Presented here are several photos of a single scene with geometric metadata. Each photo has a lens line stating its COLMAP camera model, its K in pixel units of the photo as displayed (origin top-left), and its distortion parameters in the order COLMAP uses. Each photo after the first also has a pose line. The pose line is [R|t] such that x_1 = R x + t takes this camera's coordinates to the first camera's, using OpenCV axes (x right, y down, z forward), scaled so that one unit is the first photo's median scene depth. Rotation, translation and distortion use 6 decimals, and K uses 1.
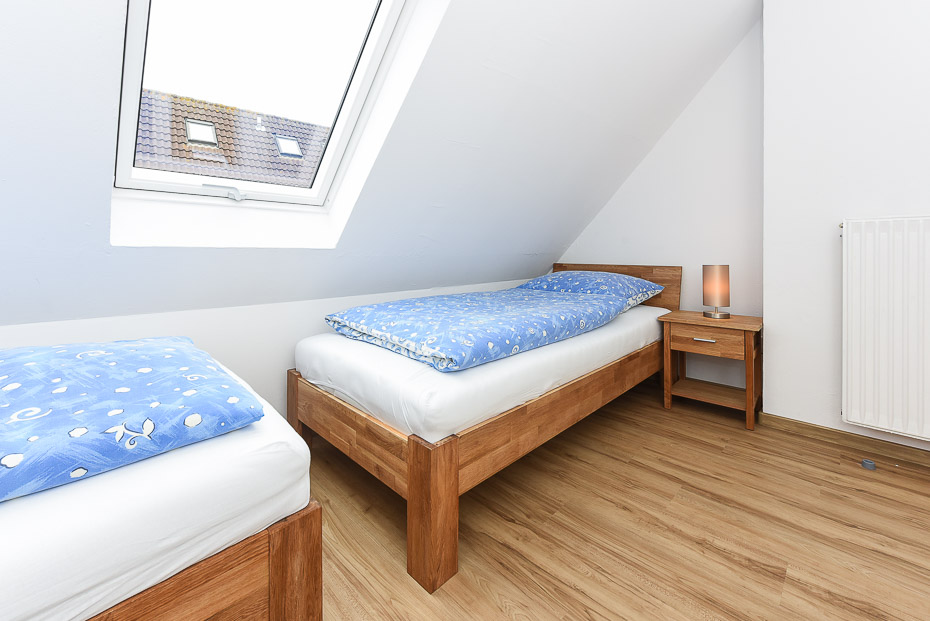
lens RADIAL K [[392.9, 0, 448.4], [0, 392.9, 250.6], [0, 0, 1]] dist [0.002273, 0.000740]
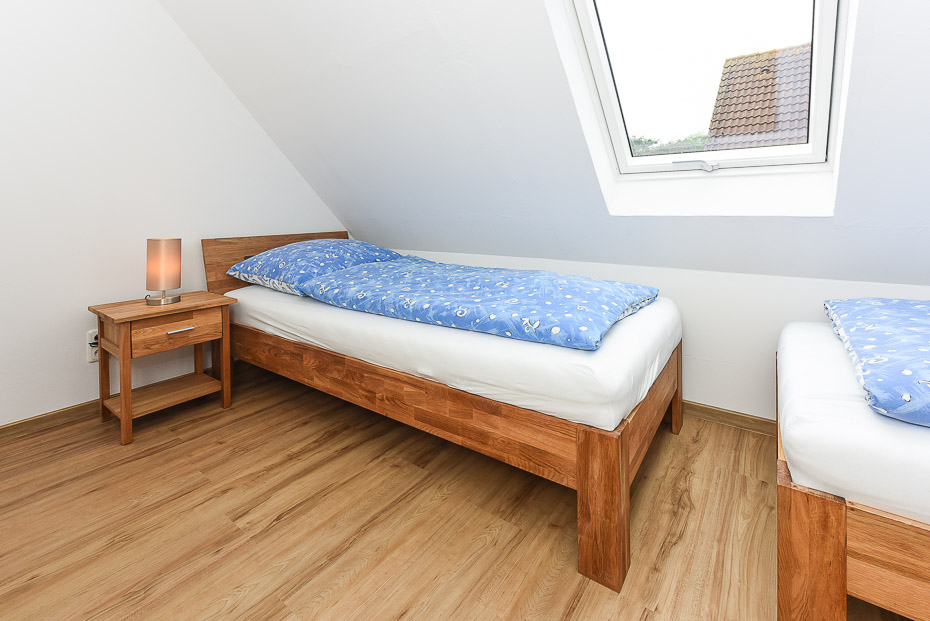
lens RADIAL K [[394.8, 0, 469.6], [0, 394.8, 220.3], [0, 0, 1]] dist [0.000115, -0.000350]
pose [[0.175564, 0.011696, -0.984399, 0.492774], [0.009642, 0.999861, 0.013600, -0.019378], [0.984421, -0.011880, 0.175427, 0.229387]]
